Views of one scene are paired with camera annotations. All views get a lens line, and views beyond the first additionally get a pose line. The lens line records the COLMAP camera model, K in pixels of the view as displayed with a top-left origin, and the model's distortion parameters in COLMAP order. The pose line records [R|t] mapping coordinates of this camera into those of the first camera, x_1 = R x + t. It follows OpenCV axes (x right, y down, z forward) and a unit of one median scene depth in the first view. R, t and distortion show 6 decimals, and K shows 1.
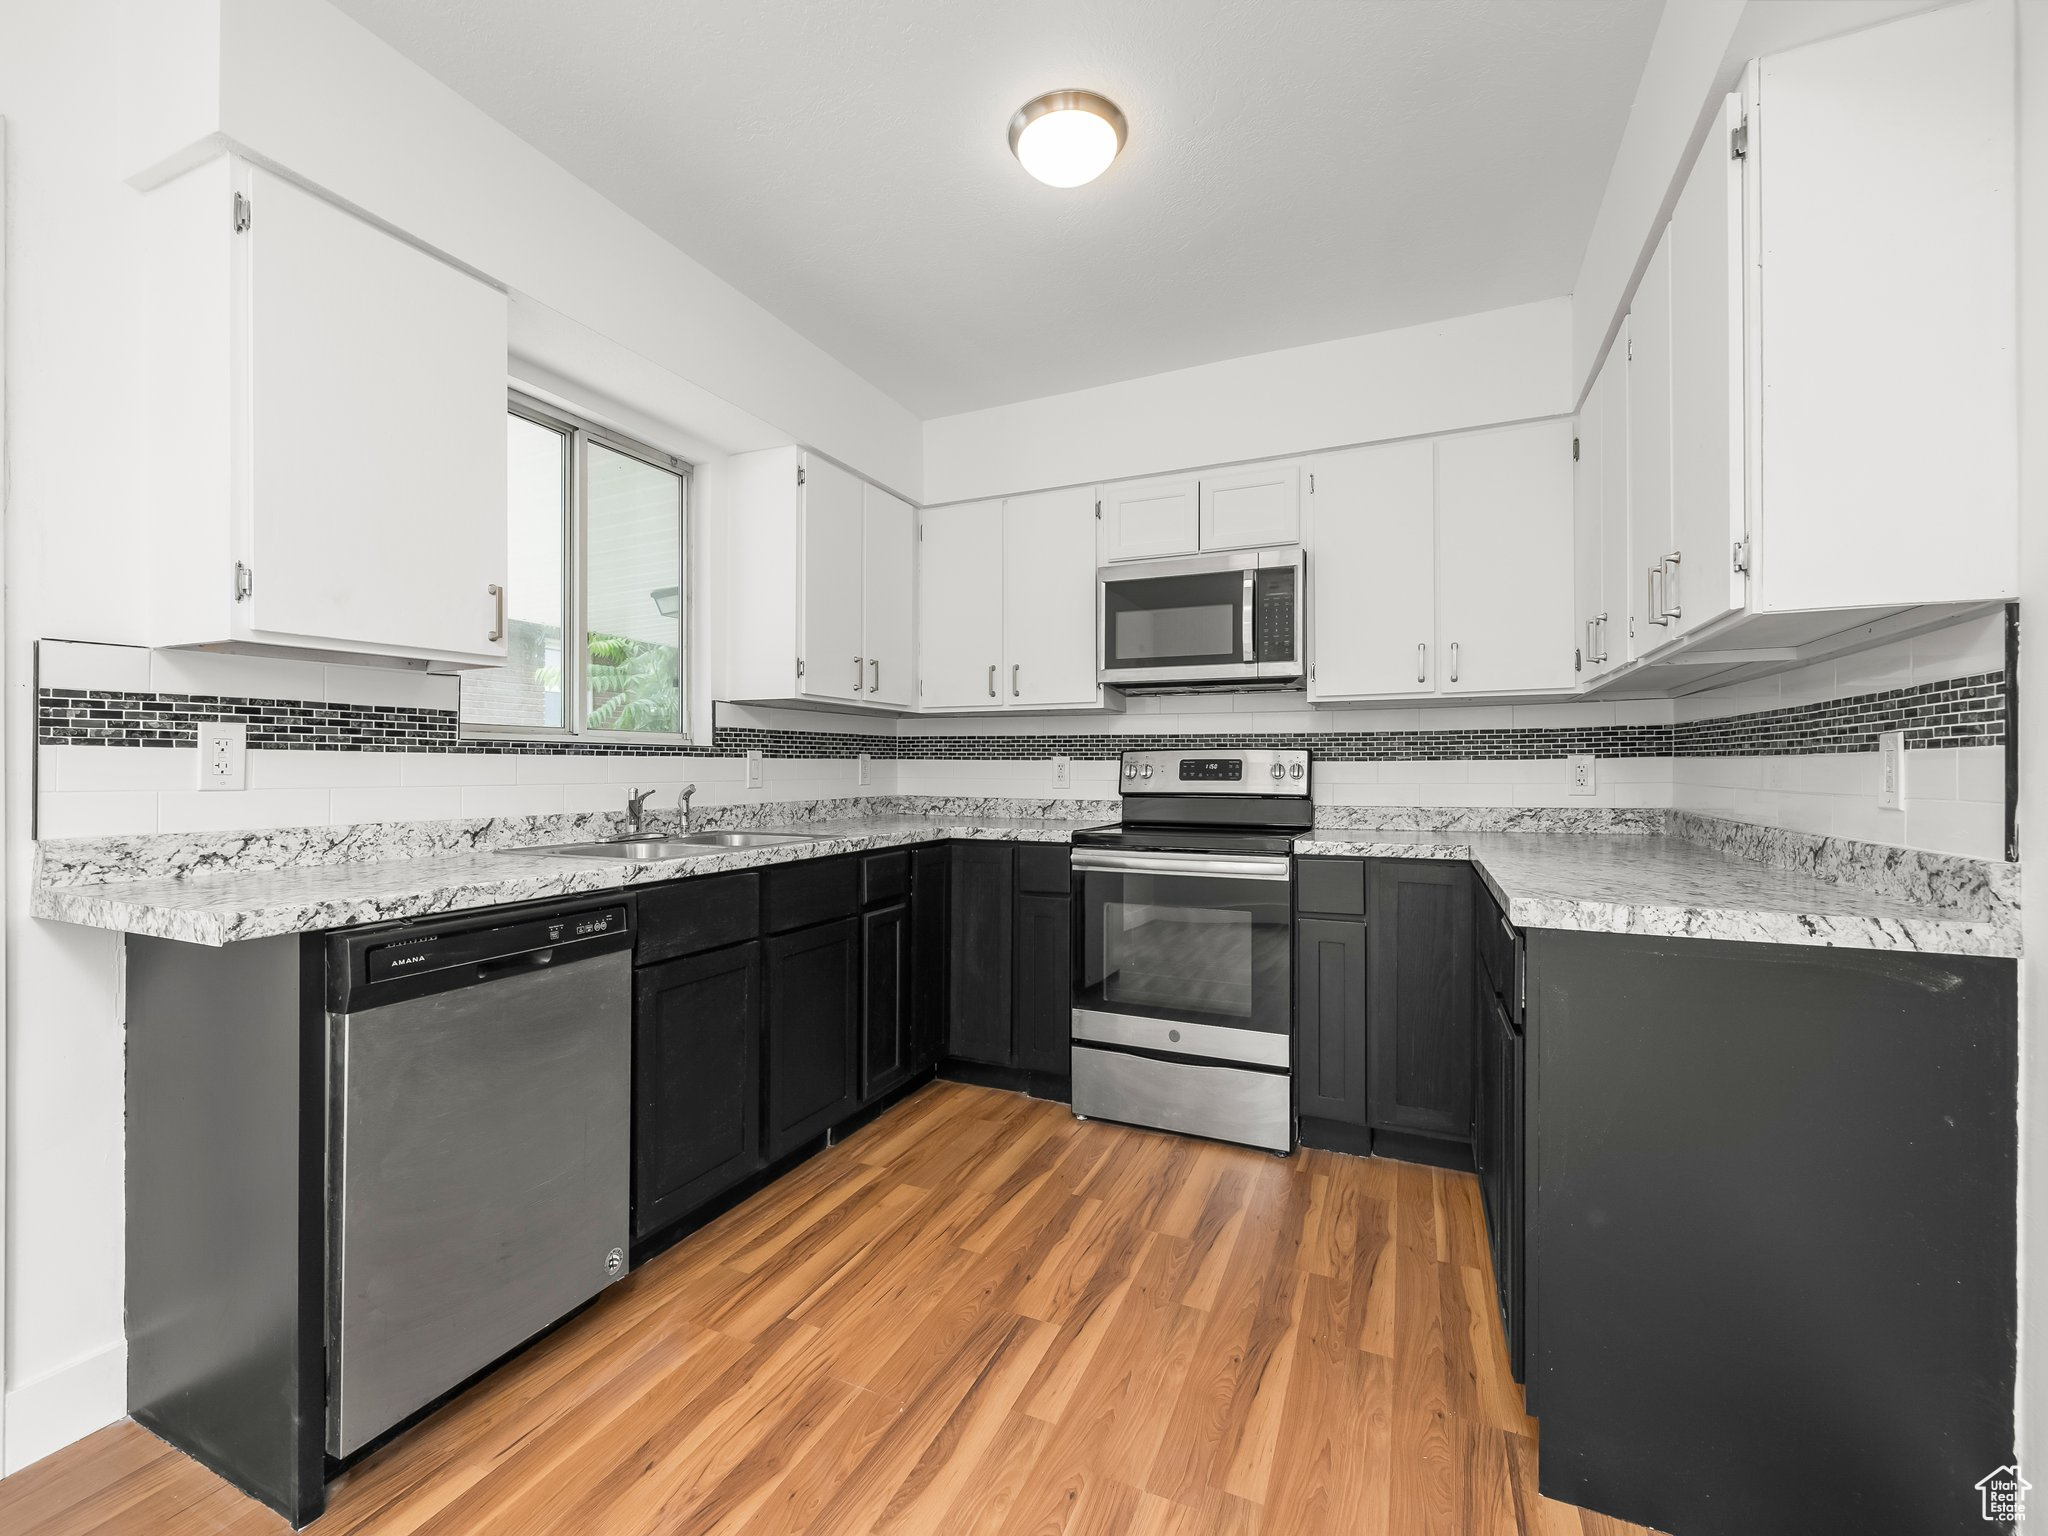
lens RADIAL K [[869.4, 0, 1030.8], [0, 869.4, 765.8], [0, 0, 1]] dist [-0.000212, -0.000571]
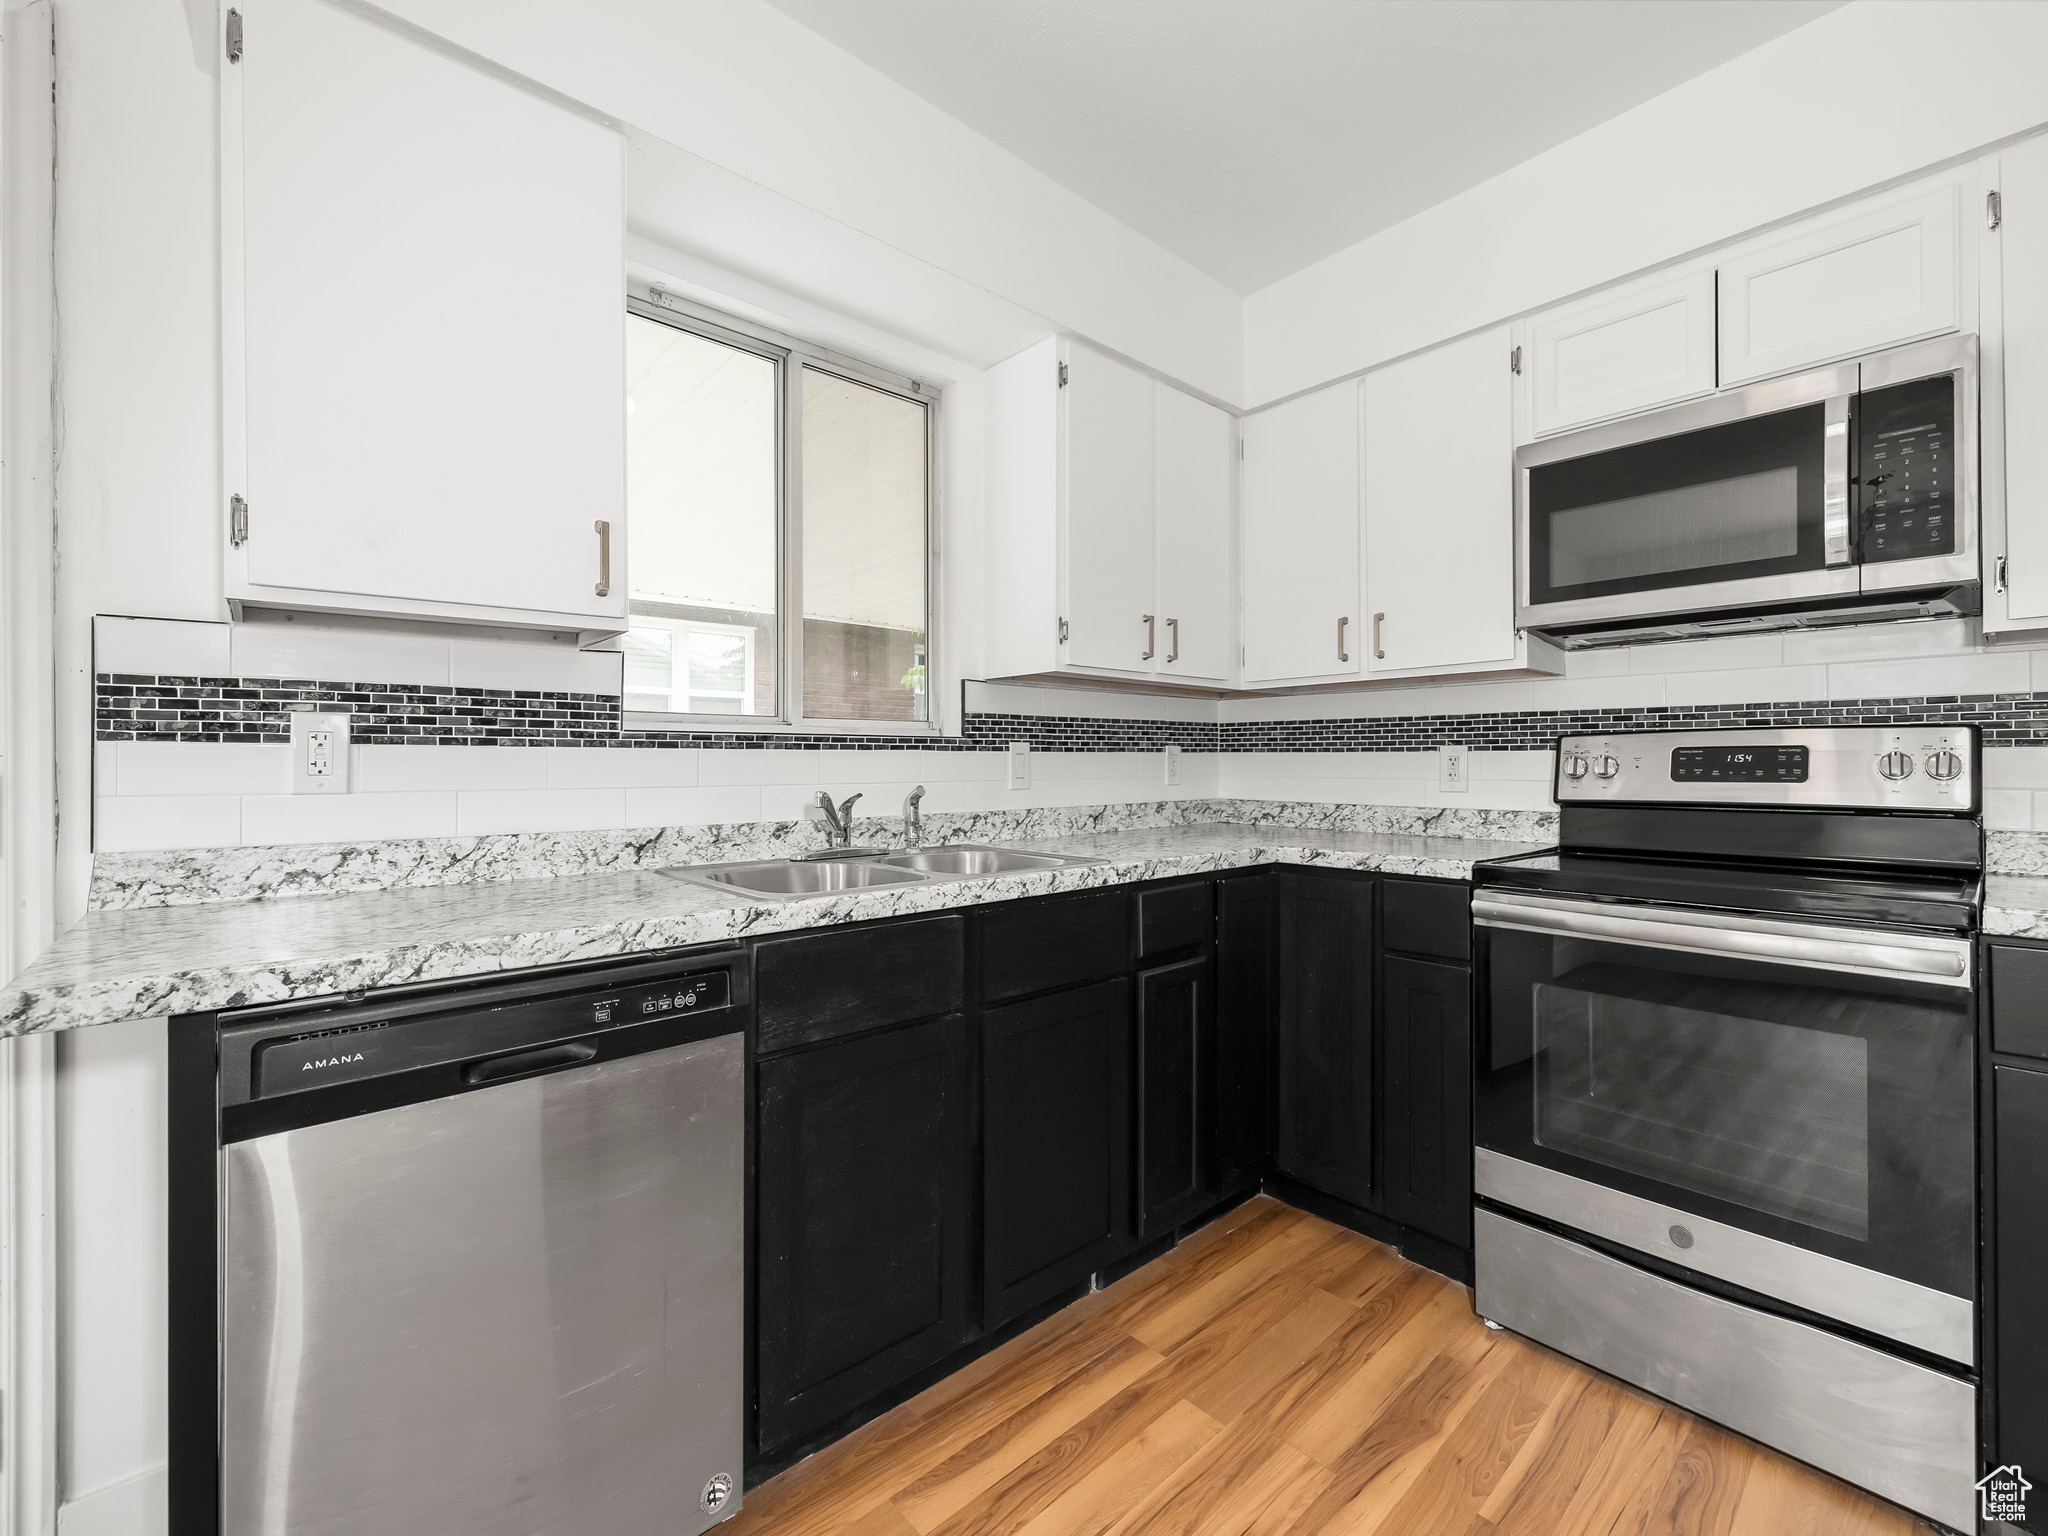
lens RADIAL K [[869.4, 0, 1010.1], [0, 869.4, 764.3], [0, 0, 1]] dist [-0.000212, -0.000571]
pose [[0.905913, -0.004838, -0.423437, 0.011174], [0.005905, 0.999982, 0.001210, 0.001691], [0.423423, -0.003596, 0.905925, 0.314048]]
